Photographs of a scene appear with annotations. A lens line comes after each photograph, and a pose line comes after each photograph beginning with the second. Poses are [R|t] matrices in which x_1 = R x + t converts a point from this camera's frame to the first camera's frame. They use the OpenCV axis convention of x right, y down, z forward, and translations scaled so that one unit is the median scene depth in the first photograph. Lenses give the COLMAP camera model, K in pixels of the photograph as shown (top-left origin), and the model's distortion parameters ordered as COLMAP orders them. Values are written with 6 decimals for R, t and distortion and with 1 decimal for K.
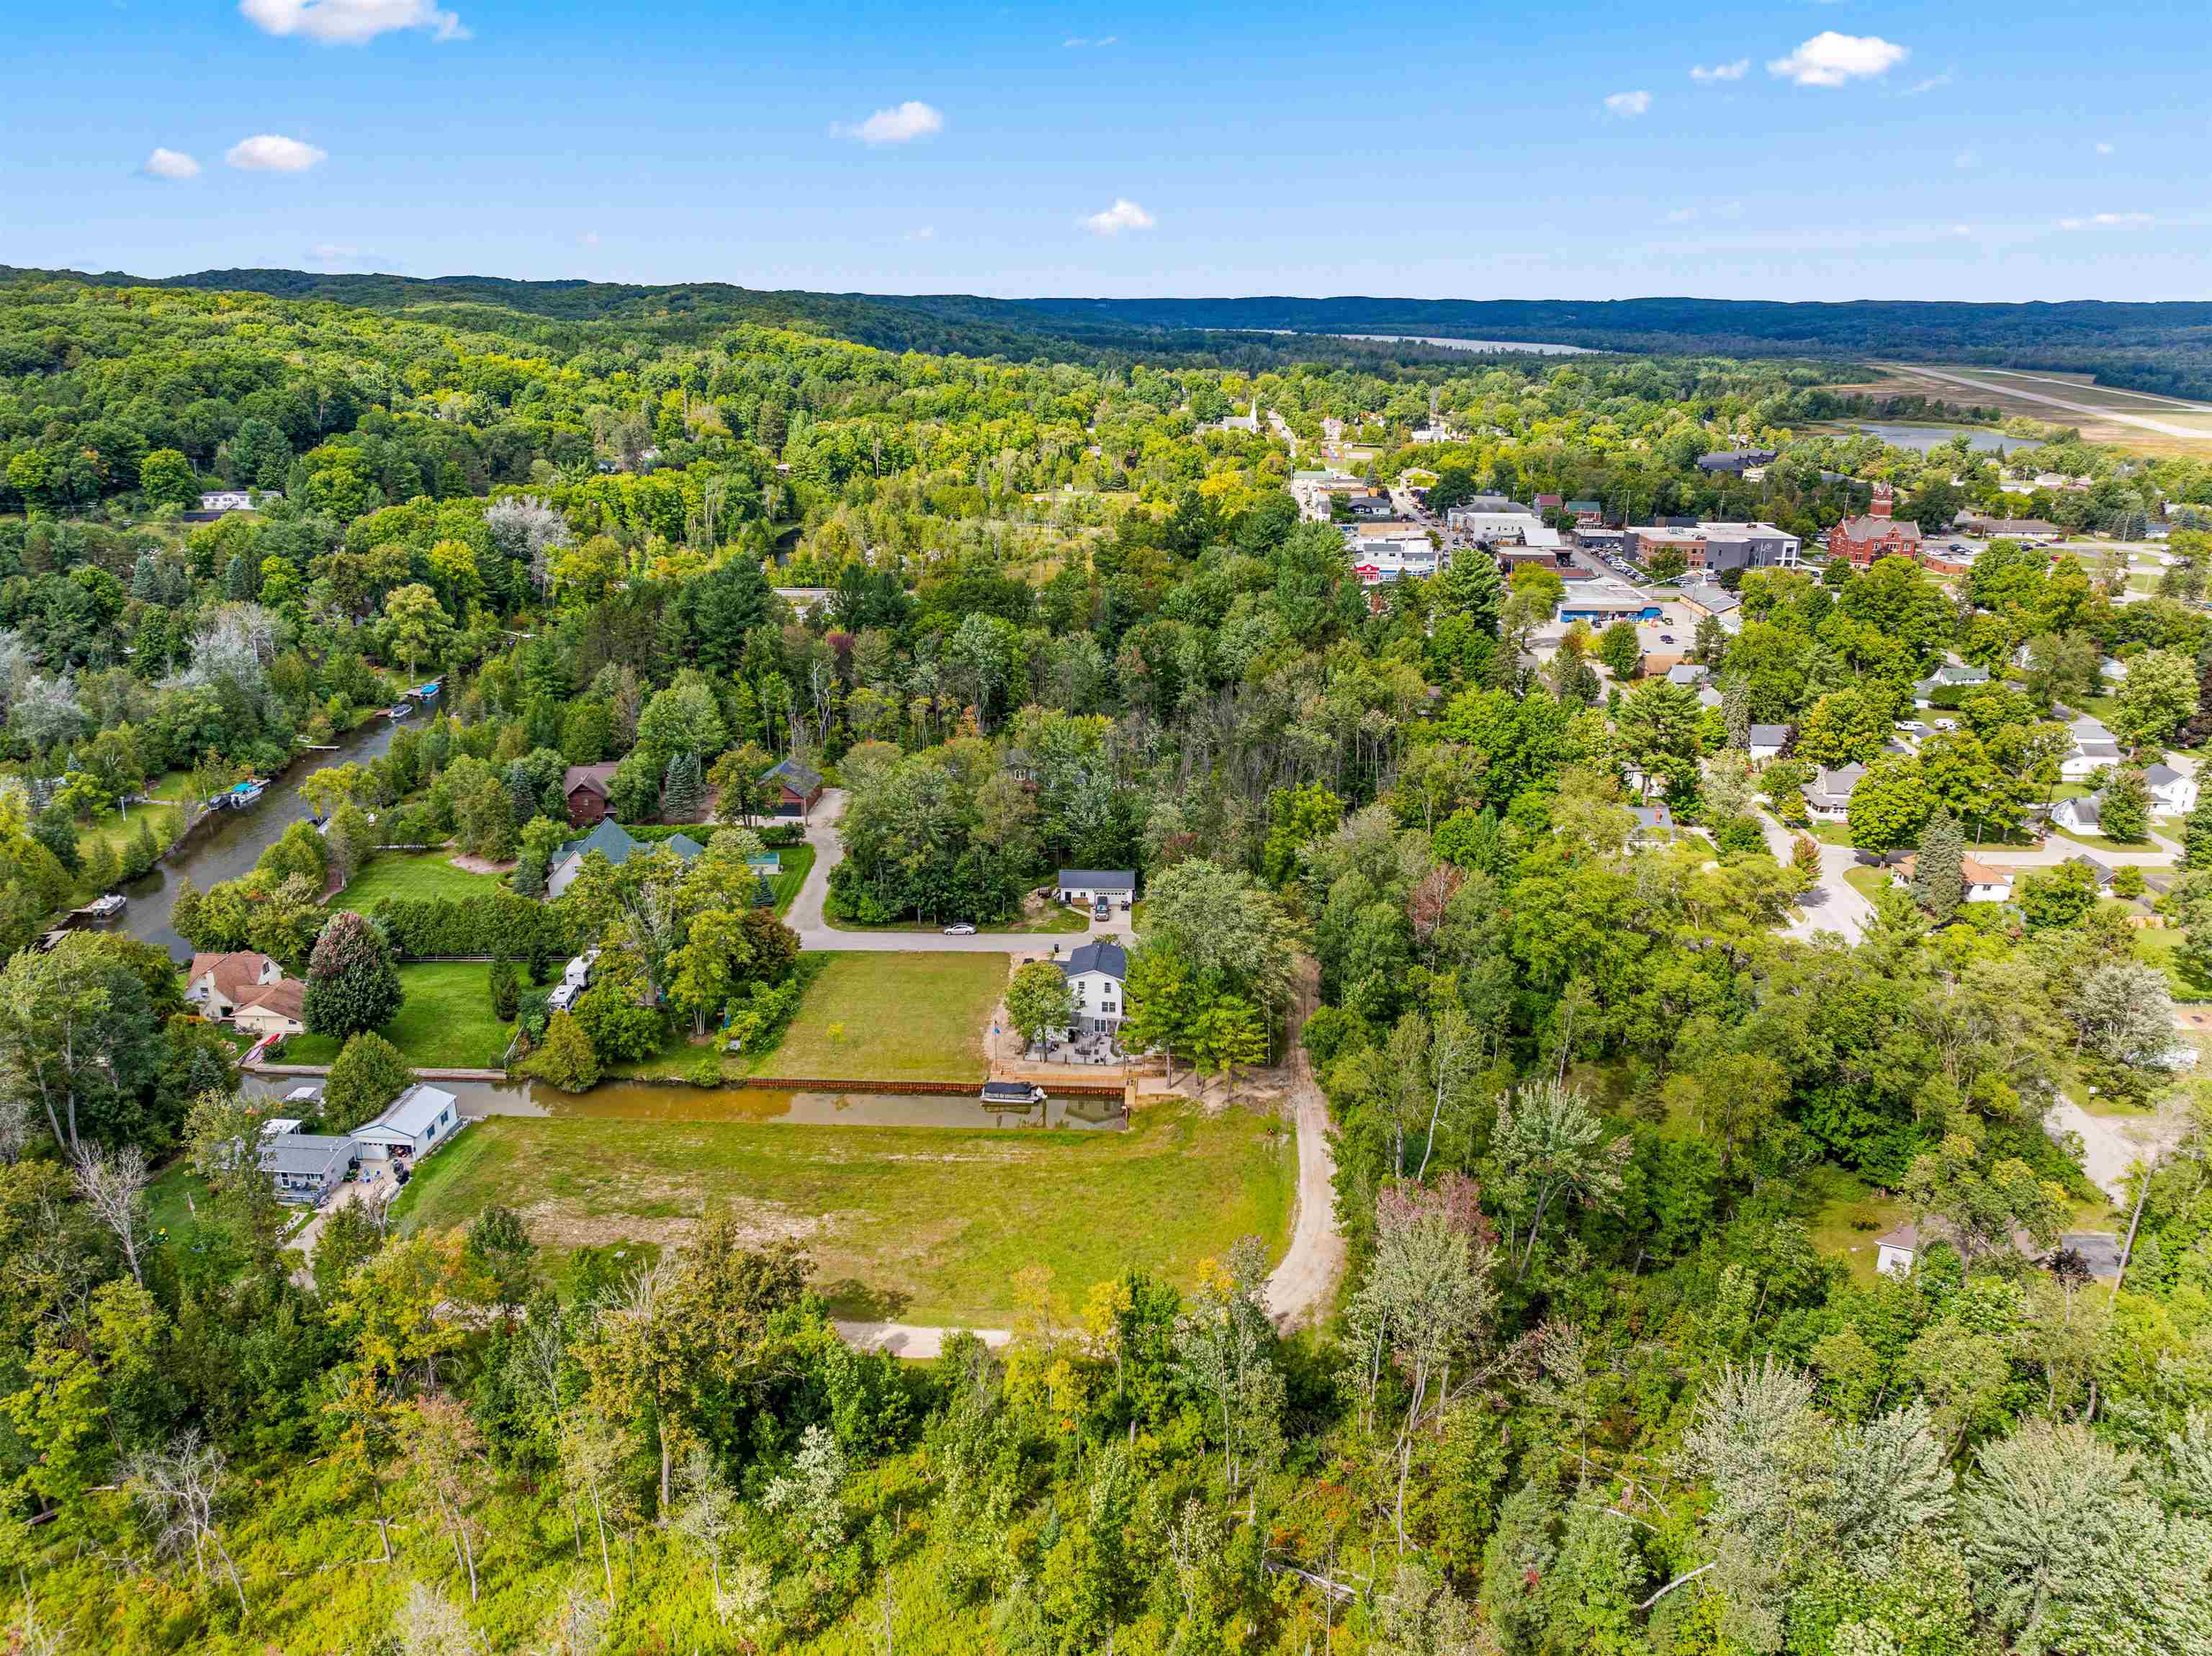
lens RADIAL K [[1549.8, 0, 1106.1], [0, 1549.8, 834.7], [0, 0, 1]] dist [-0.048649, 0.020013]
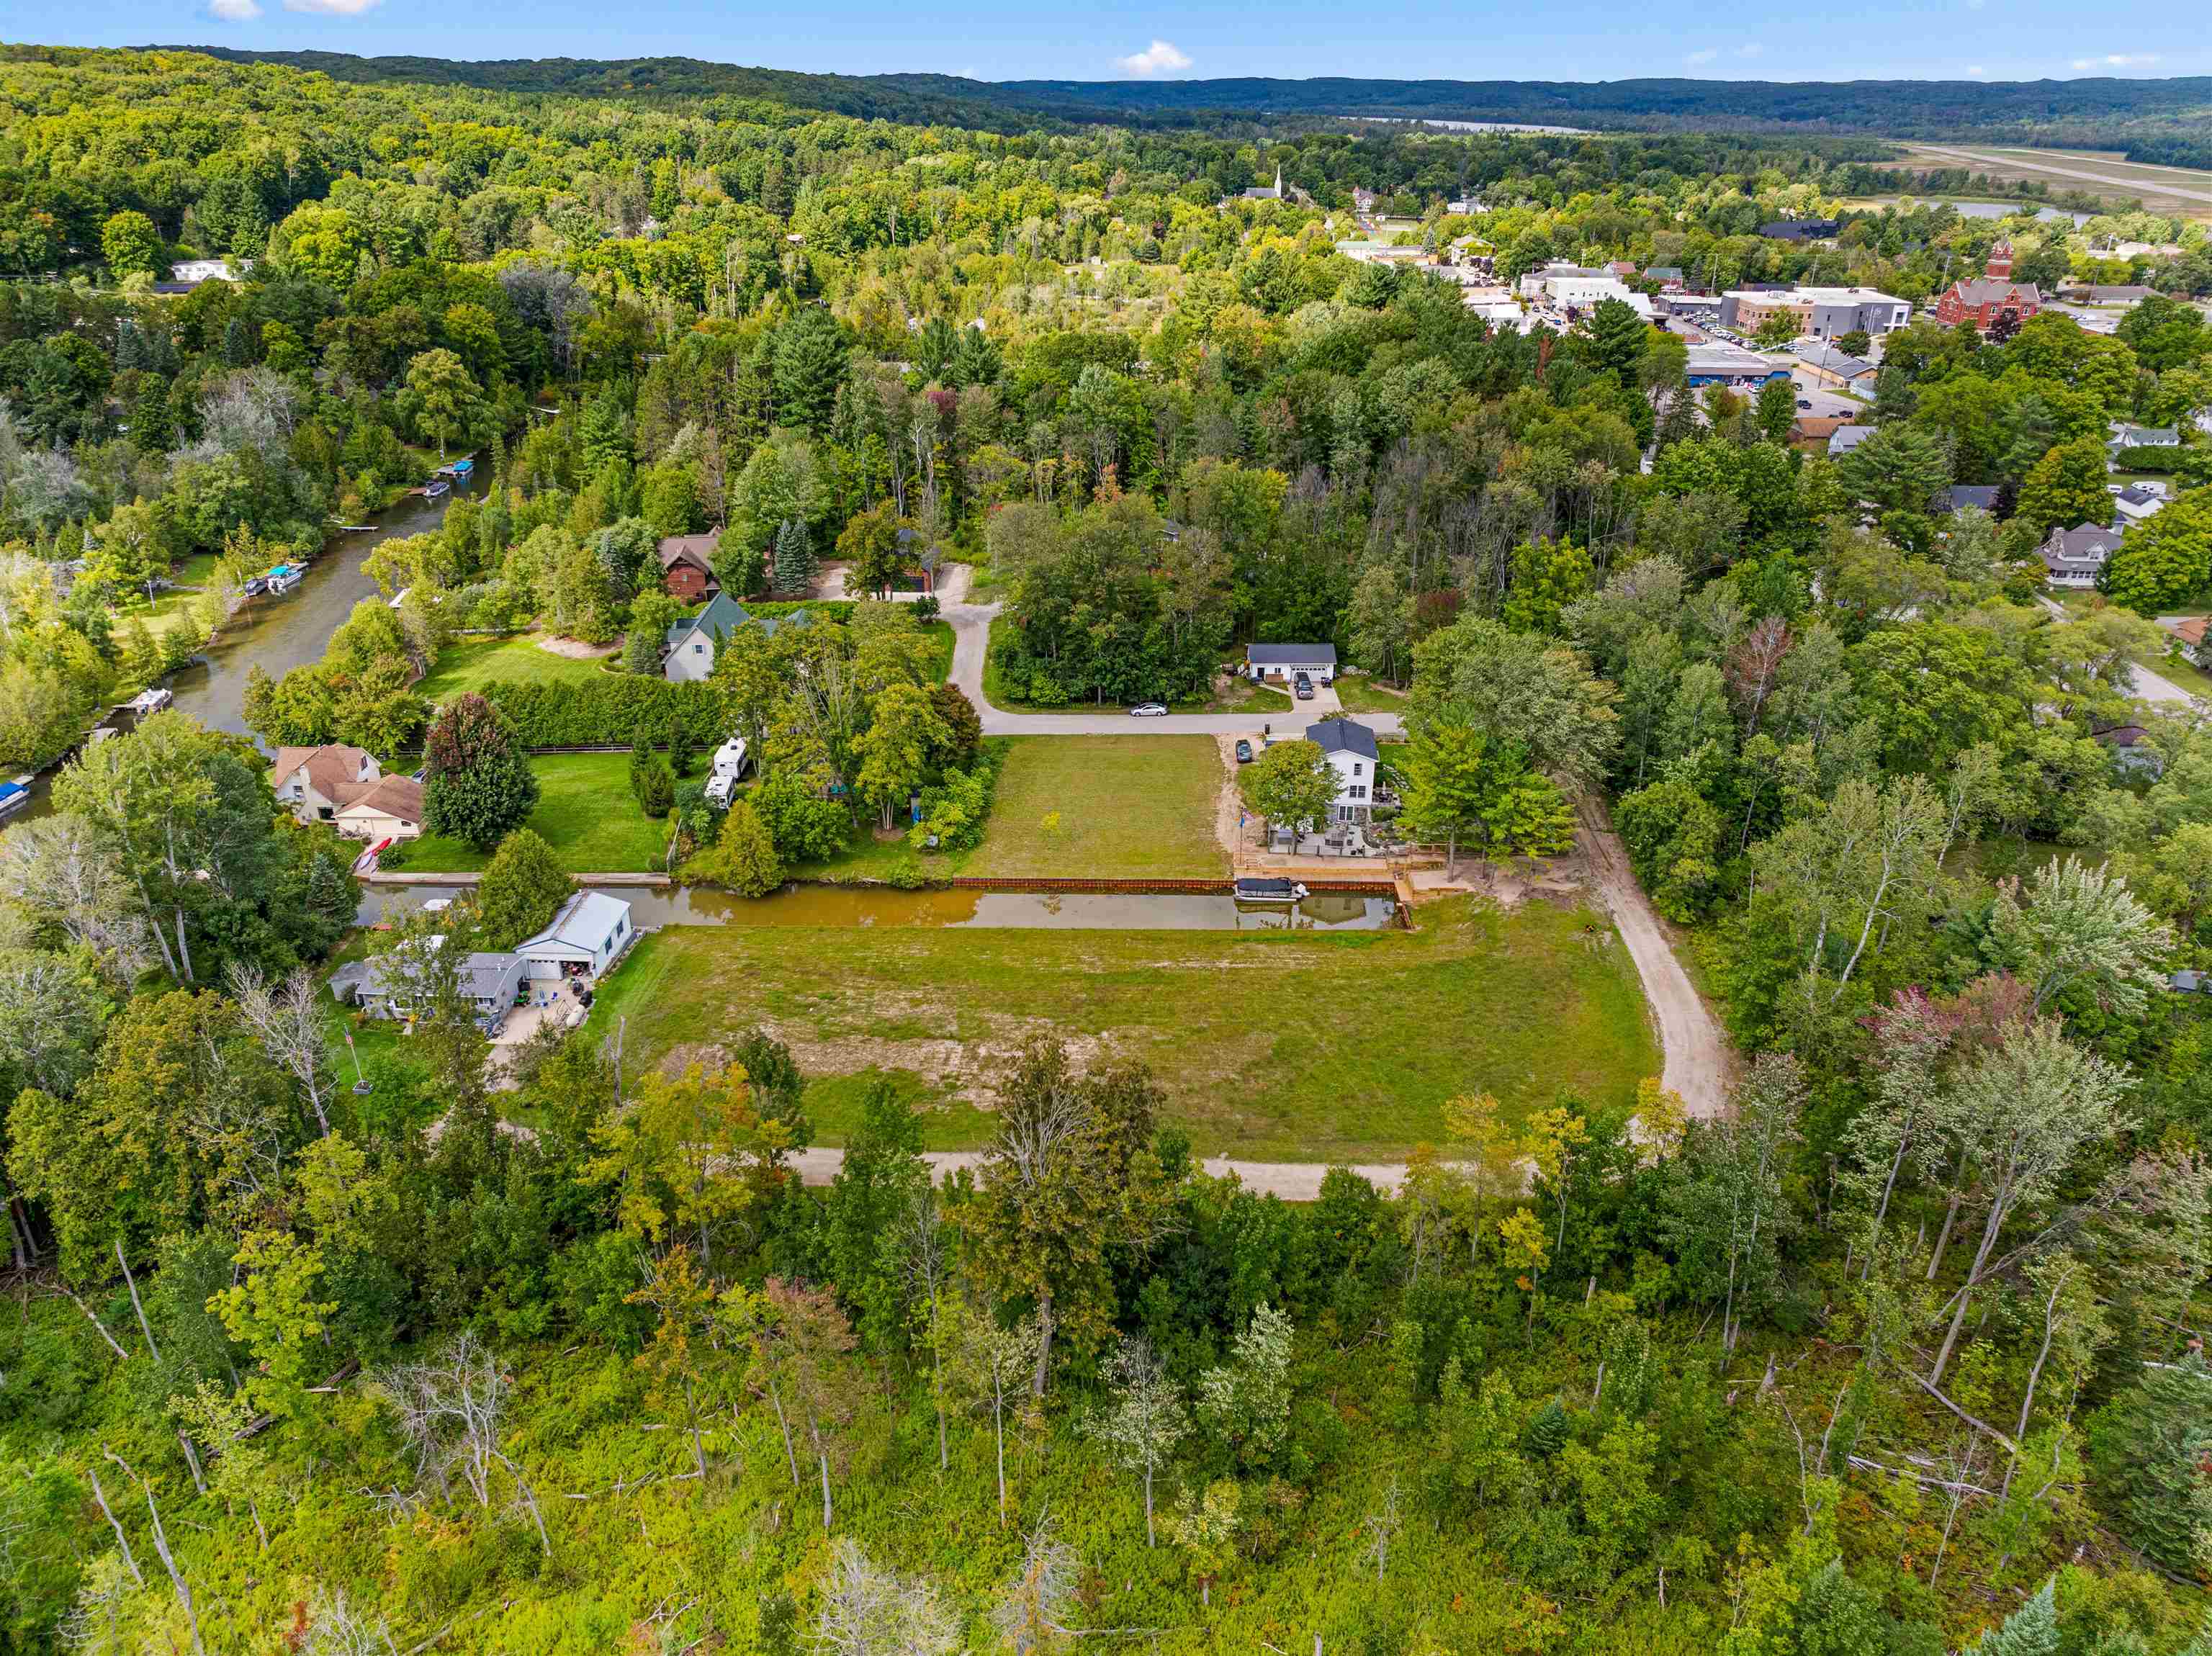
lens RADIAL K [[1549.8, 0, 1111.1], [0, 1549.8, 838.9], [0, 0, 1]] dist [-0.048649, 0.020013]
pose [[0.999742, -0.013518, 0.018273, -0.111088], [0.011154, 0.992247, 0.123779, 0.020854], [-0.019804, -0.123543, 0.992142, 0.100396]]
